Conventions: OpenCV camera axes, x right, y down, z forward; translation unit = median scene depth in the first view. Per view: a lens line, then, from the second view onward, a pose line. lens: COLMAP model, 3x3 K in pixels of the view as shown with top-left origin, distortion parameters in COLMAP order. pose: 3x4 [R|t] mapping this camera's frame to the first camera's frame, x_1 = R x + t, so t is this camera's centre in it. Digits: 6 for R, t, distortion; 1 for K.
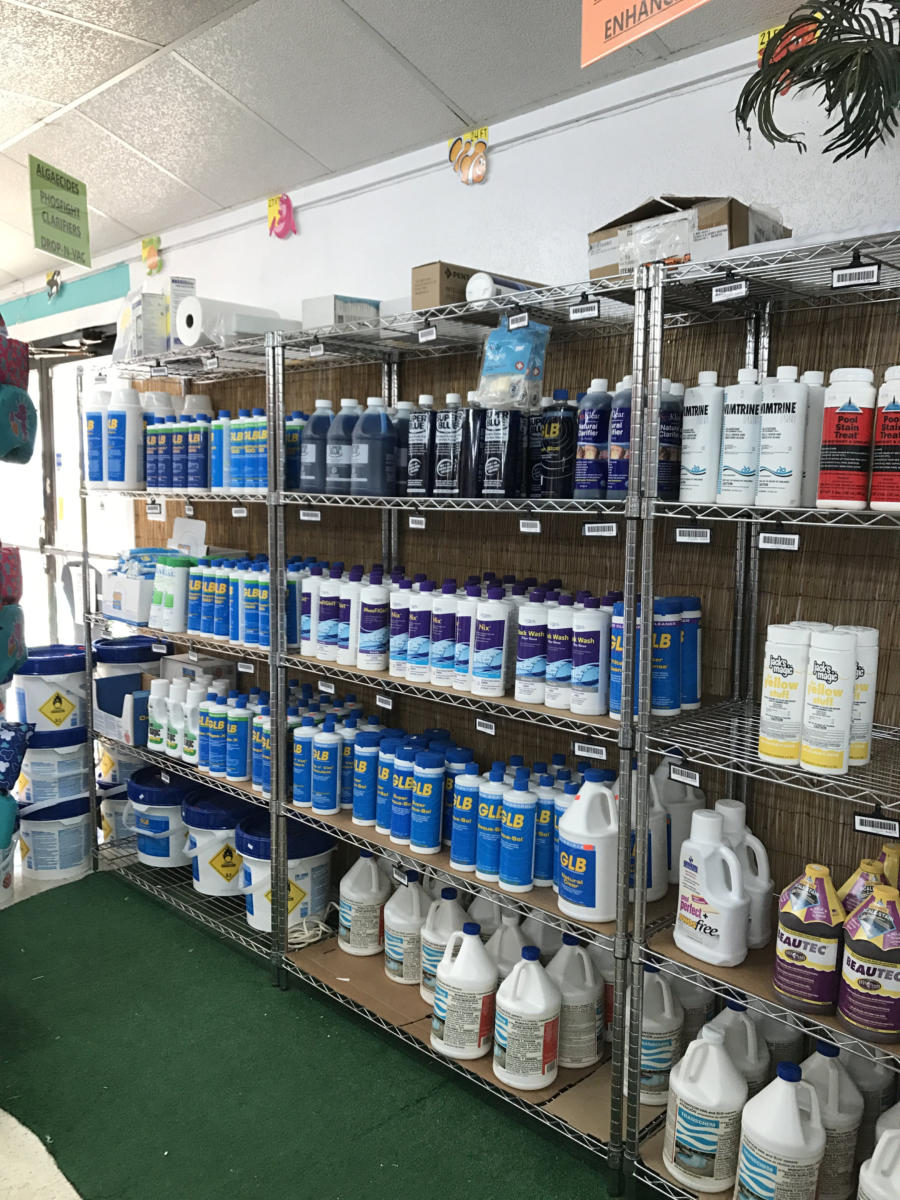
lens RADIAL K [[979.7, 0, 450.4], [0, 979.7, 596.8], [0, 0, 1]] dist [0.027101, -0.038192]
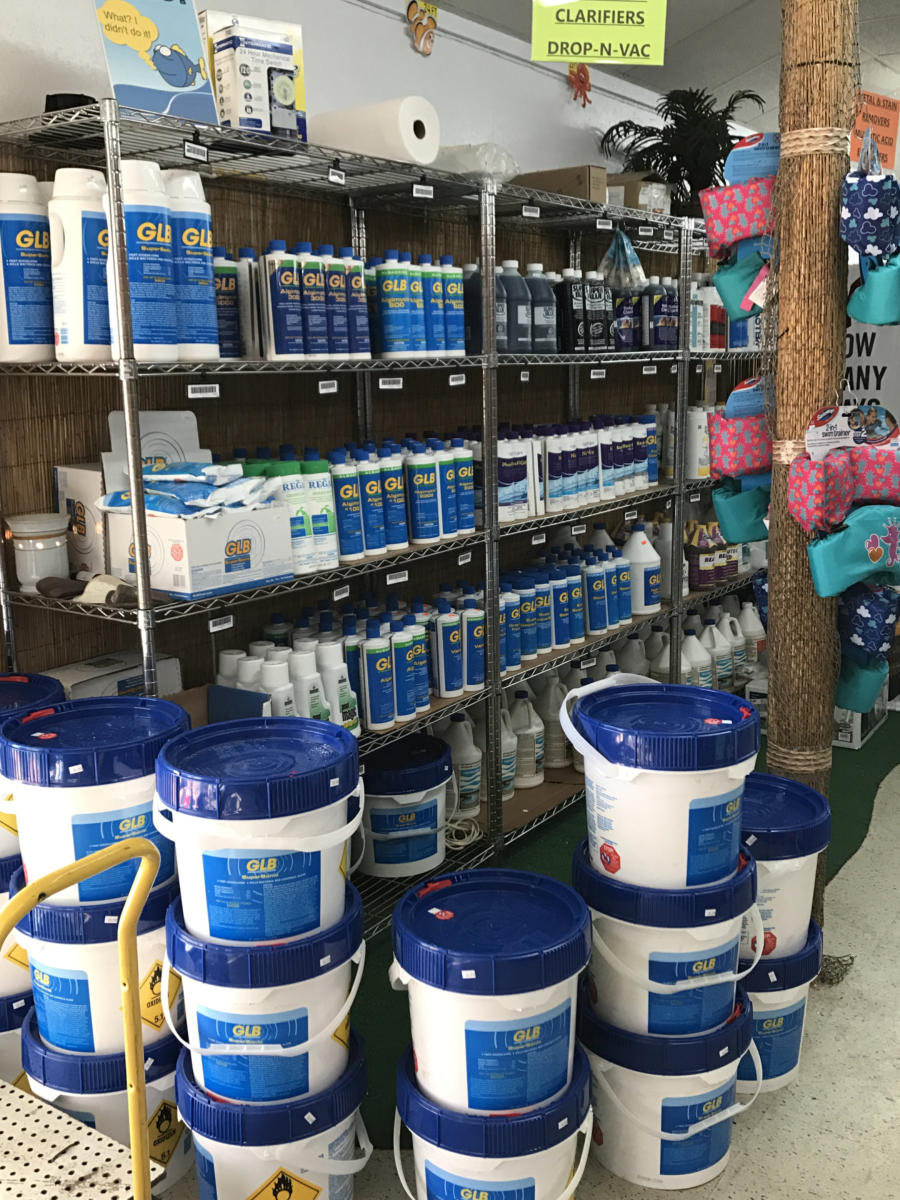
lens RADIAL K [[1187.8, 0, 450.8], [0, 1187.8, 600.8], [0, 0, 1]] dist [0.031134, 0.000000]
pose [[-0.160281, -0.221170, 0.961974, -1.303414], [0.114264, 0.963864, 0.240643, -0.157707], [-0.980436, 0.148490, -0.129217, 1.224116]]
